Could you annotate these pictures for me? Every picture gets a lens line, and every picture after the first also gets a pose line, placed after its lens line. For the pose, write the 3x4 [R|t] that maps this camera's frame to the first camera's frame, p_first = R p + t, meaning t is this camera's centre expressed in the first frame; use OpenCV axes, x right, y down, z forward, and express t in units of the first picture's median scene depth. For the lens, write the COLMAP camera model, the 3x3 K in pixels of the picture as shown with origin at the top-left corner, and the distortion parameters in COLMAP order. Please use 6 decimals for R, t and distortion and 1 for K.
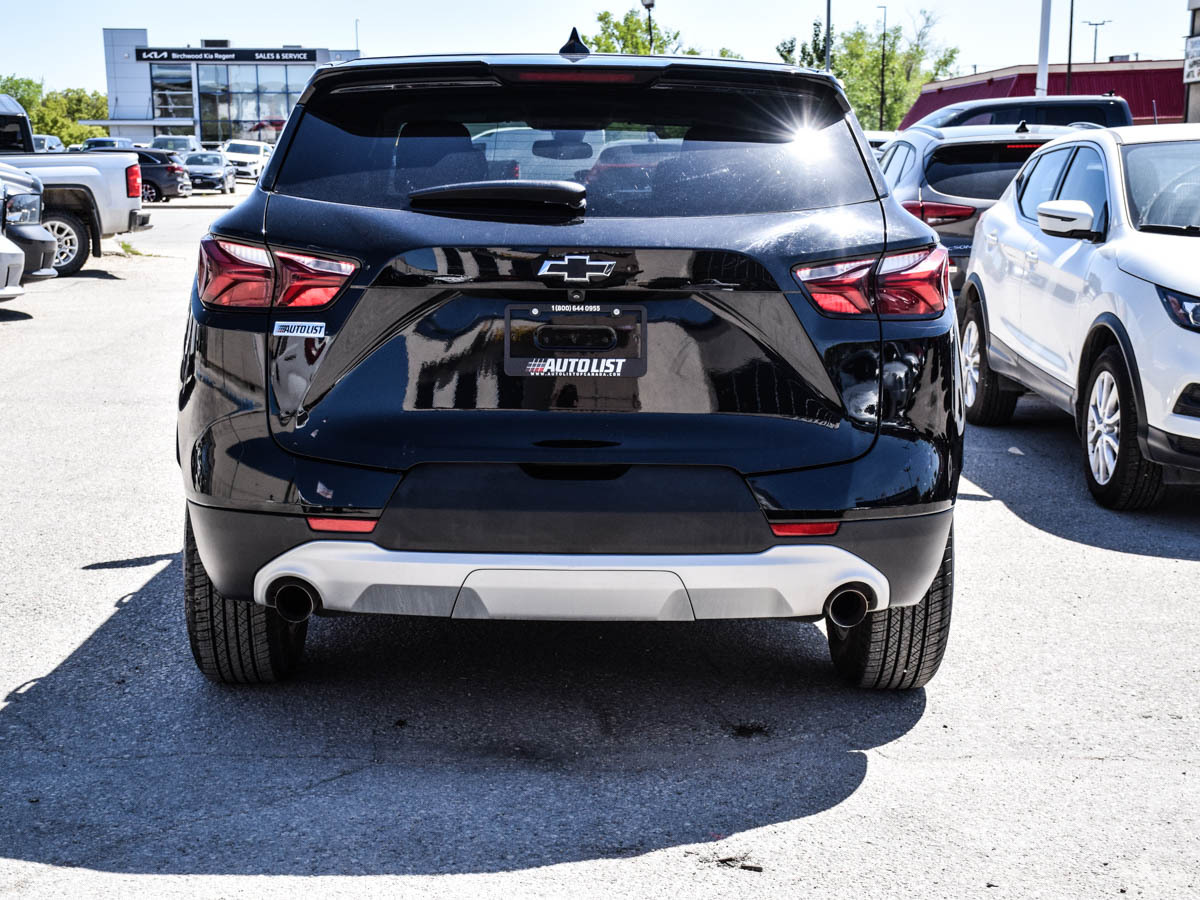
lens RADIAL K [[1984.7, 0, 600.0], [0, 1984.7, 450.0], [0, 0, 1]] dist [0.022002, 1.272614]
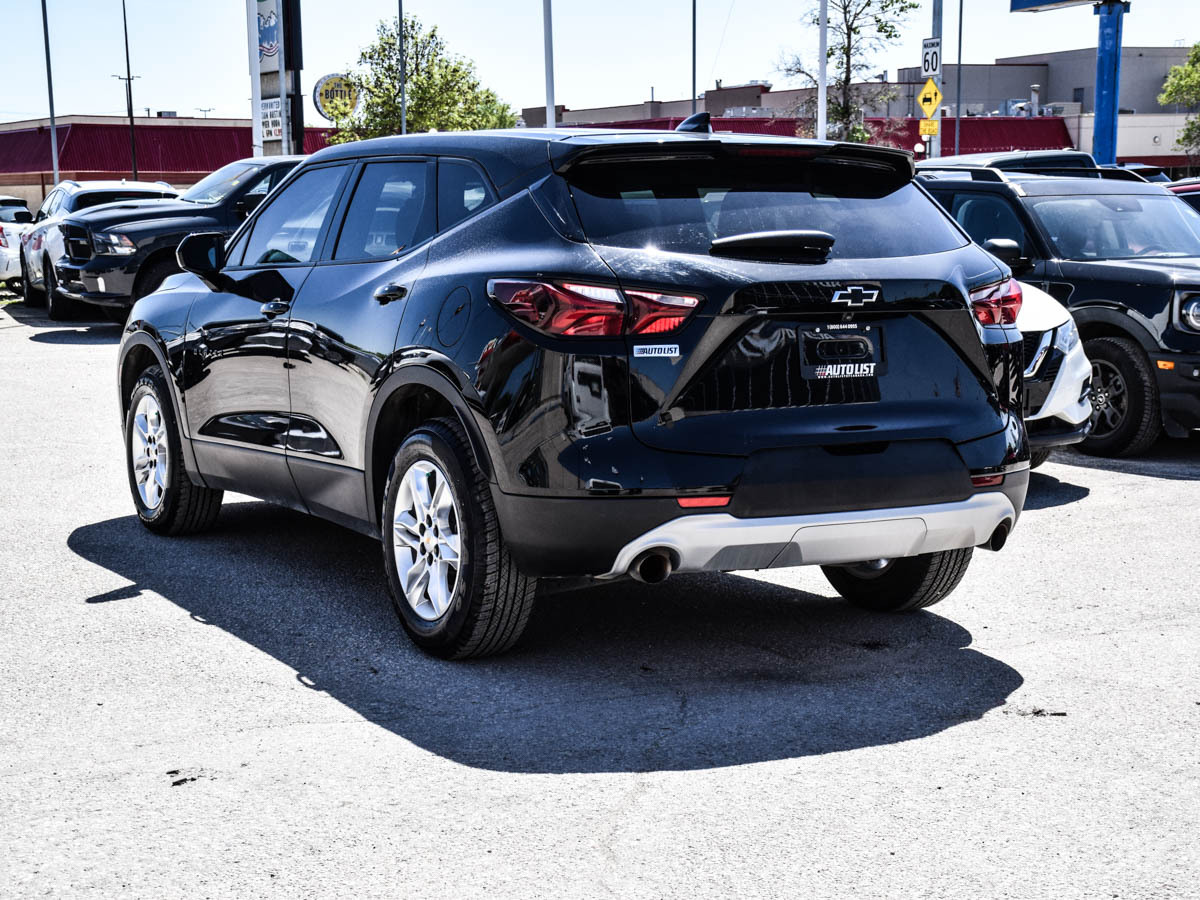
lens RADIAL K [[1984.7, 0, 600.0], [0, 1984.7, 450.0], [0, 0, 1]] dist [0.022002, 1.272614]
pose [[0.880409, -0.060638, 0.470323, -0.784258], [0.072061, 0.997380, -0.006303, 0.007760], [-0.468709, 0.039441, 0.882472, -0.096279]]
